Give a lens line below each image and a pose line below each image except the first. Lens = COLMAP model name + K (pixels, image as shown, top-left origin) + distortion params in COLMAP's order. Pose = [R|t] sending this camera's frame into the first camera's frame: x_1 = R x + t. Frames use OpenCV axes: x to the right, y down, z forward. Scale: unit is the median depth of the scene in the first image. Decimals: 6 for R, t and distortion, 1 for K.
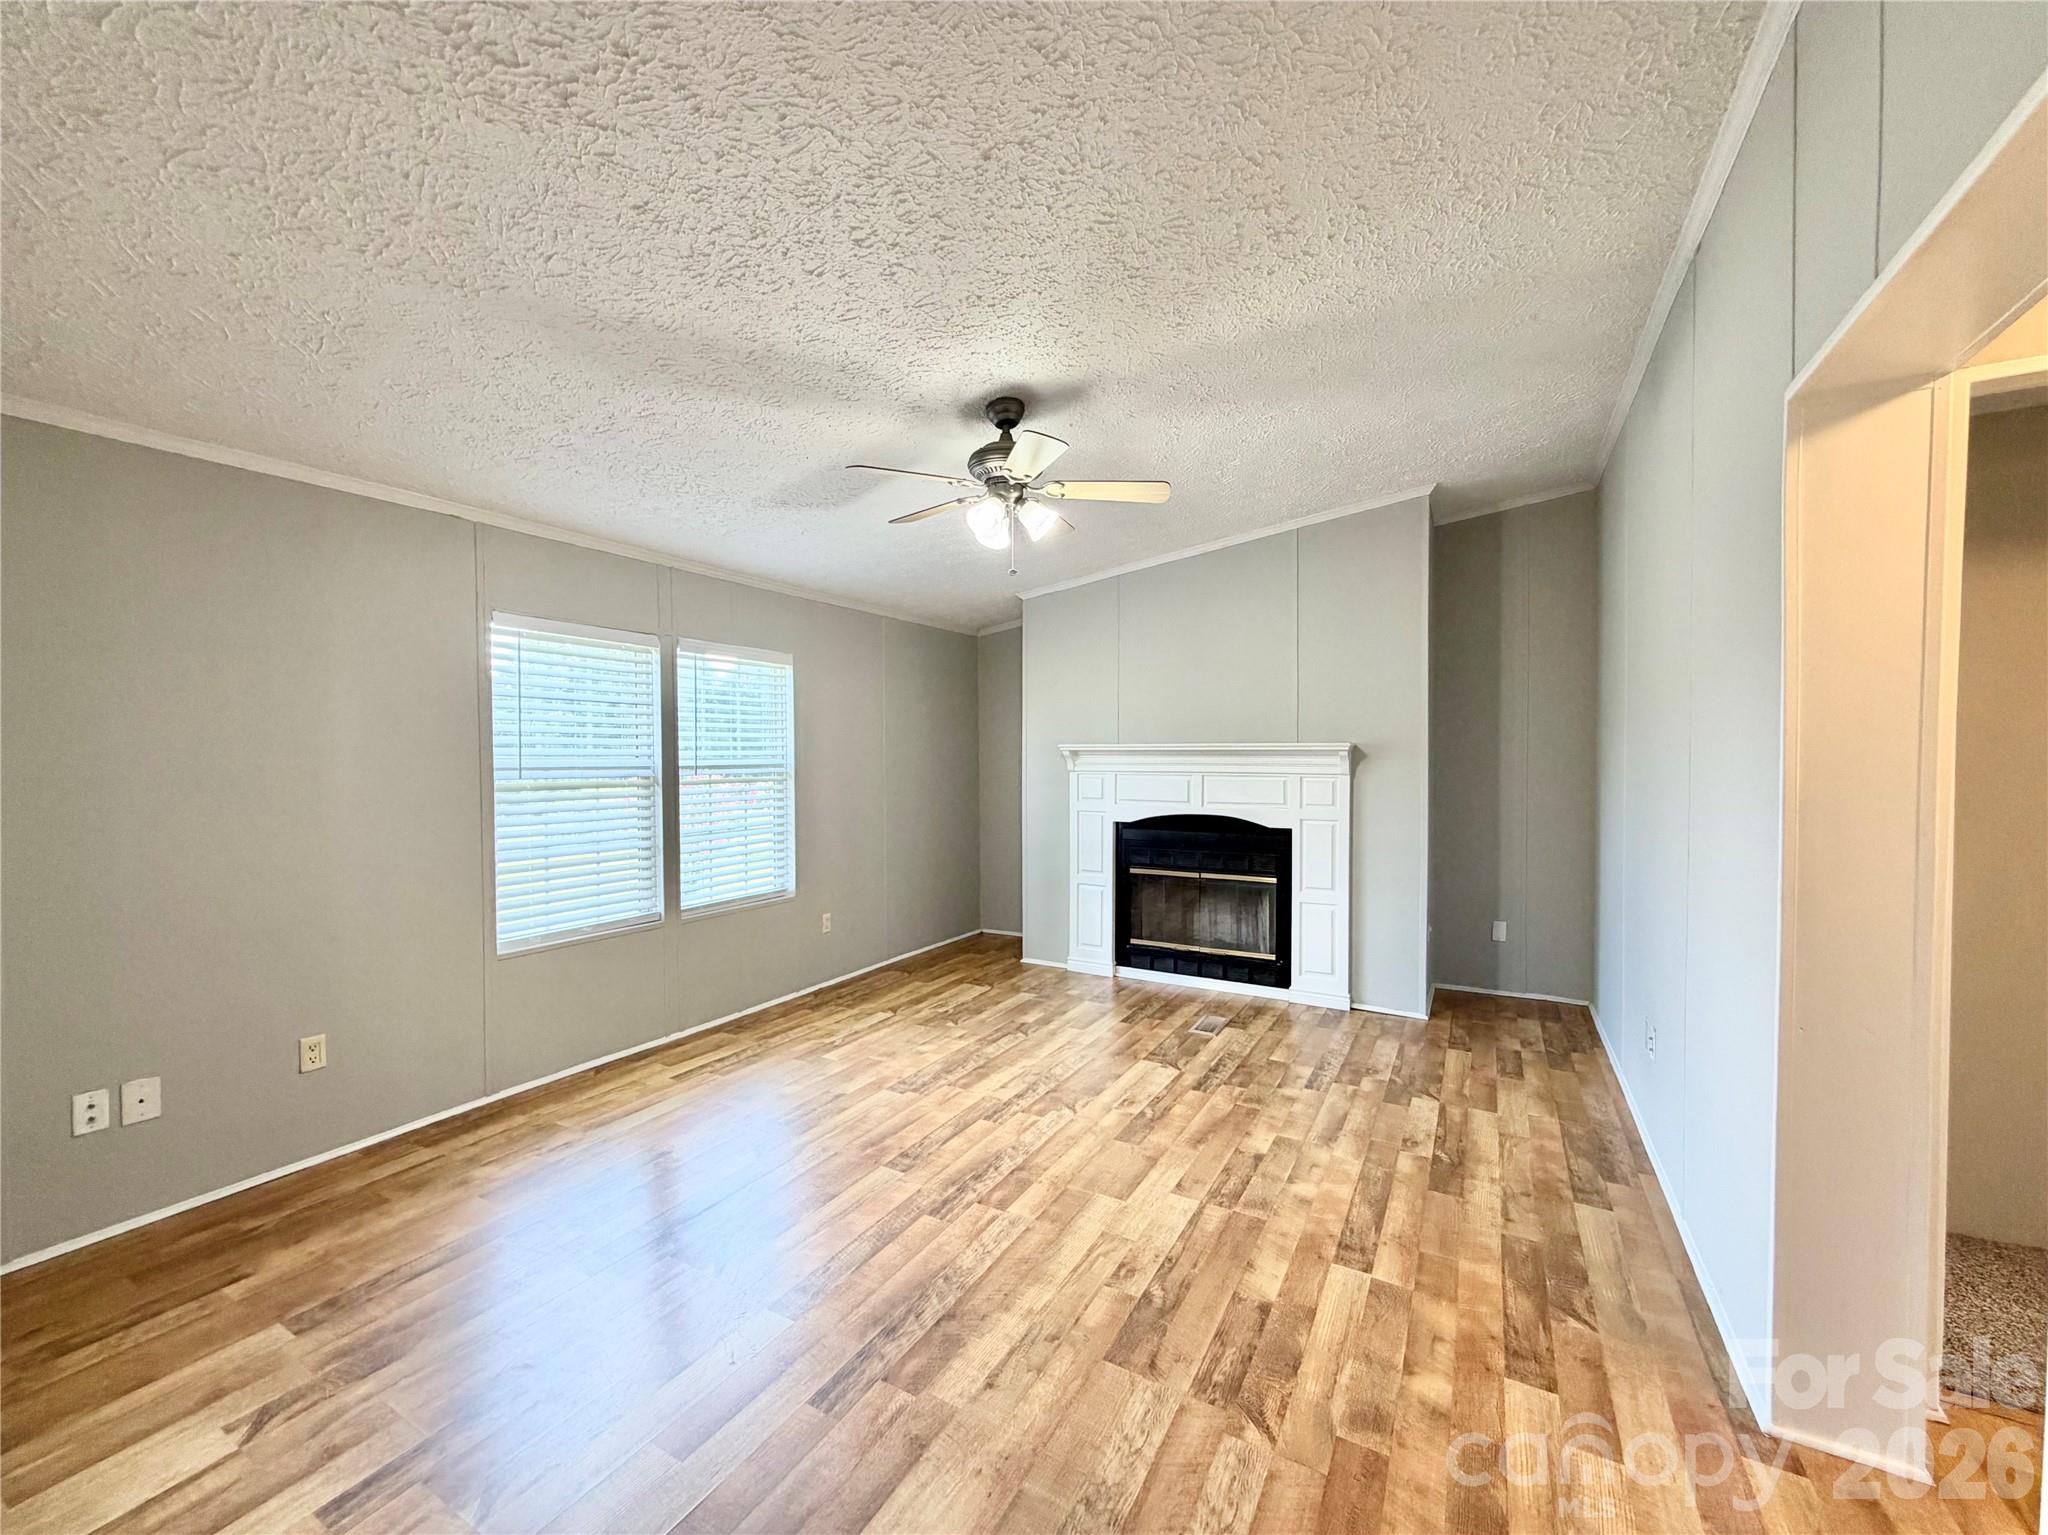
lens RADIAL K [[818.9, 0, 1019.7], [0, 818.9, 771.0], [0, 0, 1]] dist [0.000237, 0.000413]
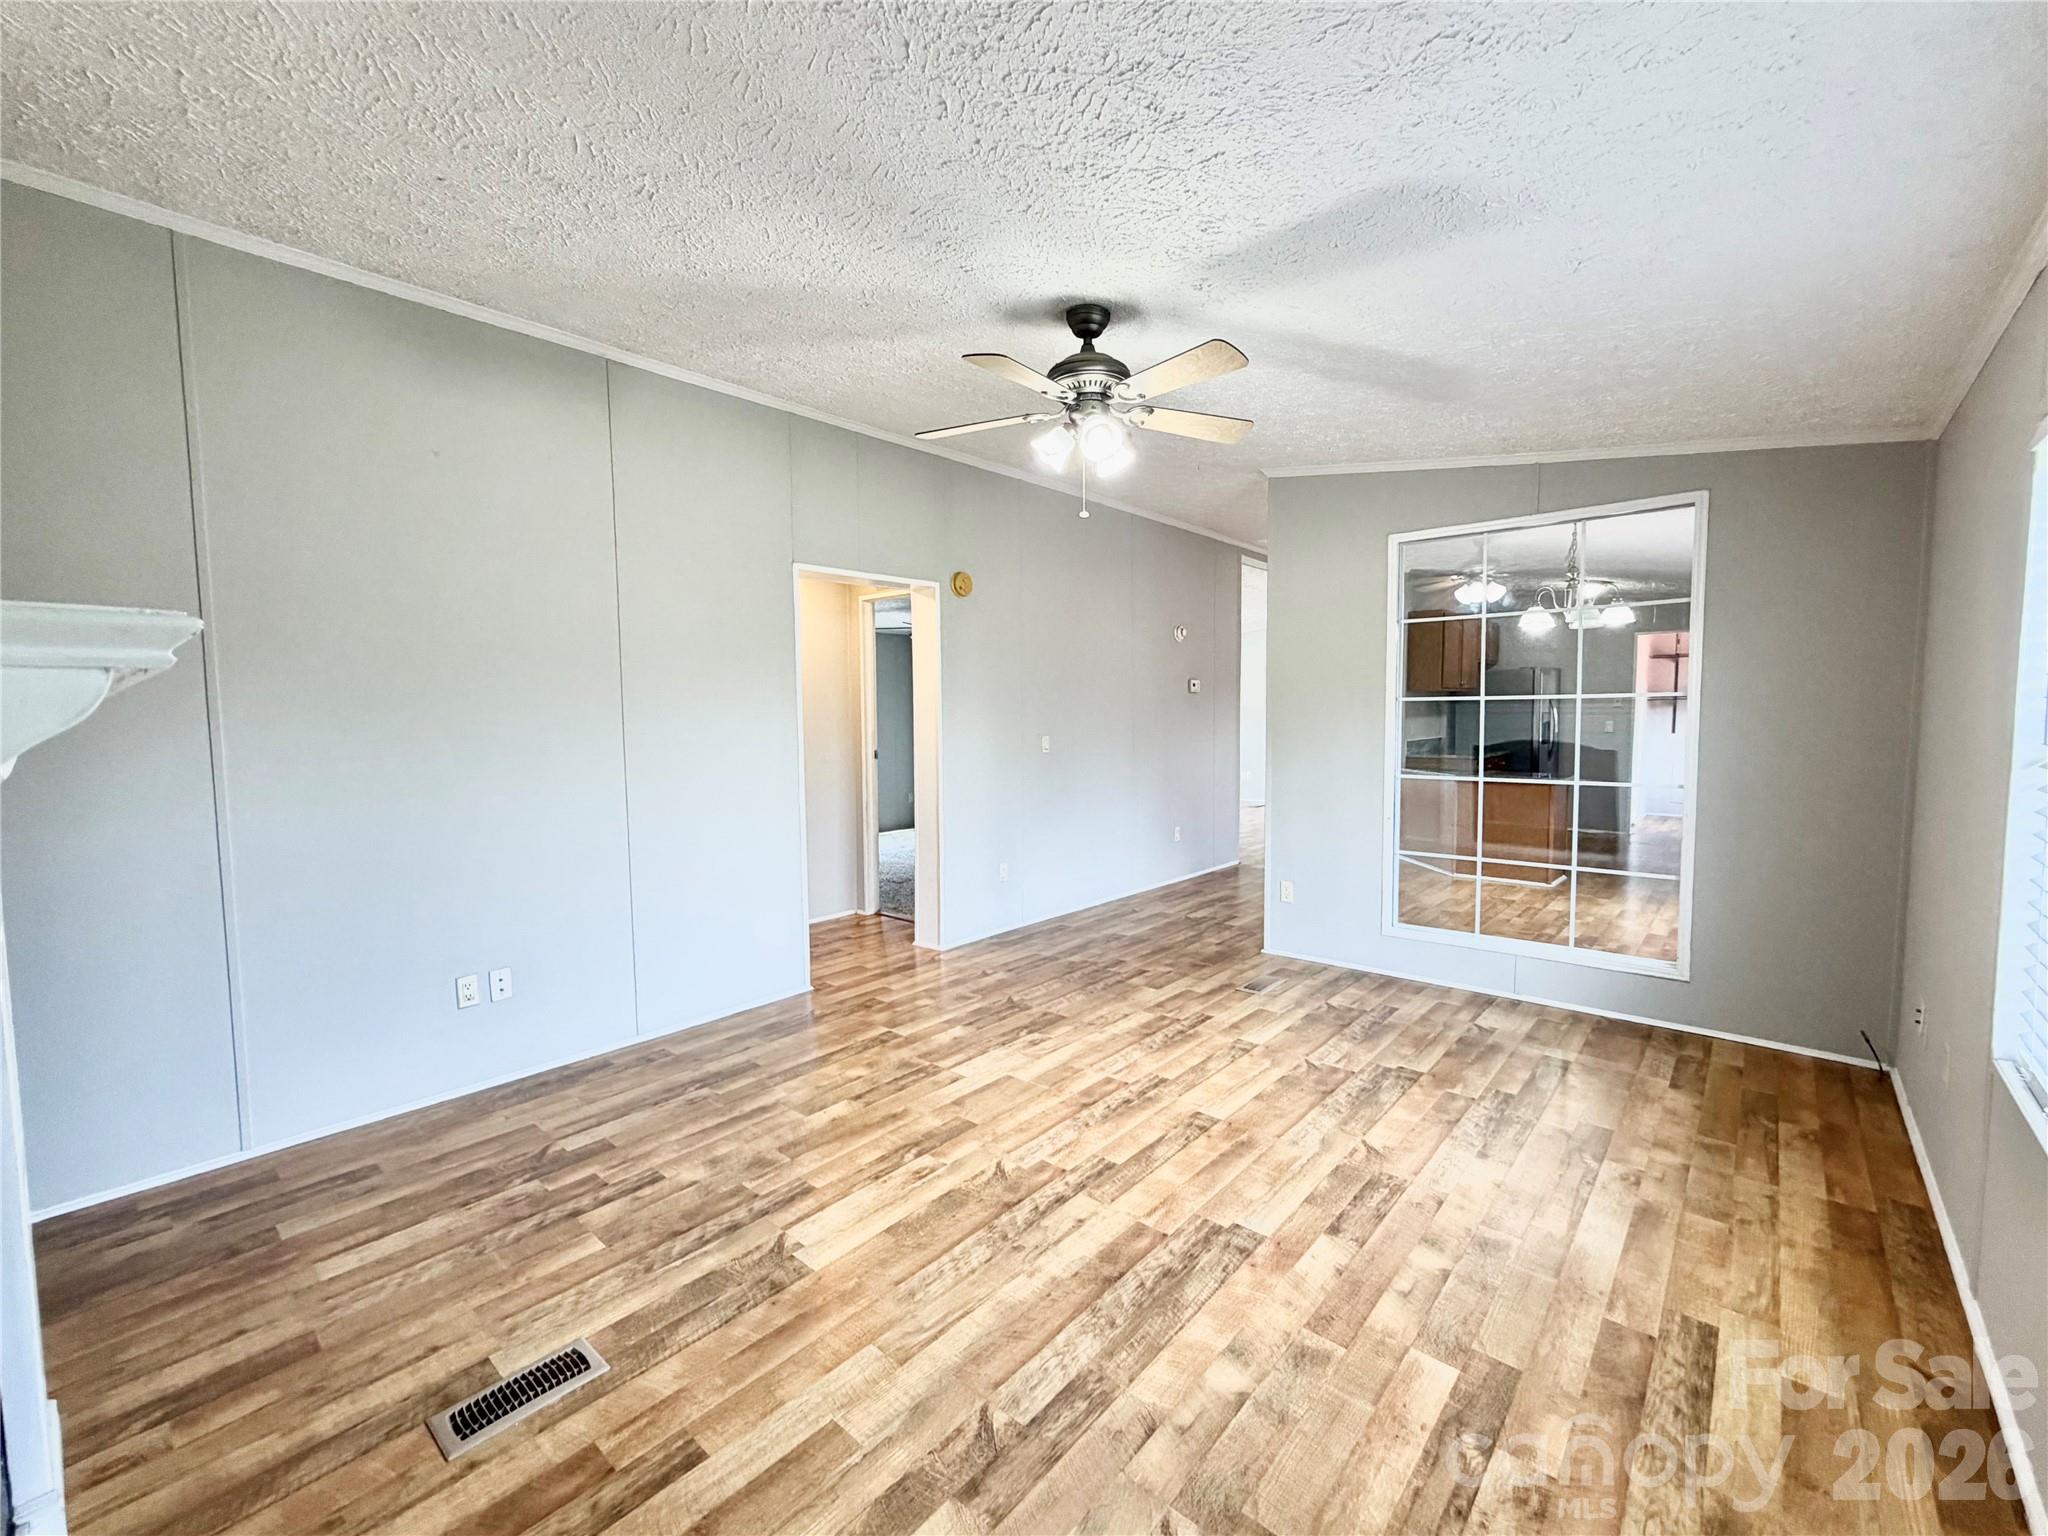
lens RADIAL K [[818.9, 0, 1019.7], [0, 818.9, 771.5], [0, 0, 1]] dist [0.000237, 0.000413]
pose [[-0.977916, -0.001593, 0.208994, -0.123023], [0.017993, 0.995617, 0.091777, -0.035173], [-0.208224, 0.093511, -0.973601, 1.825614]]
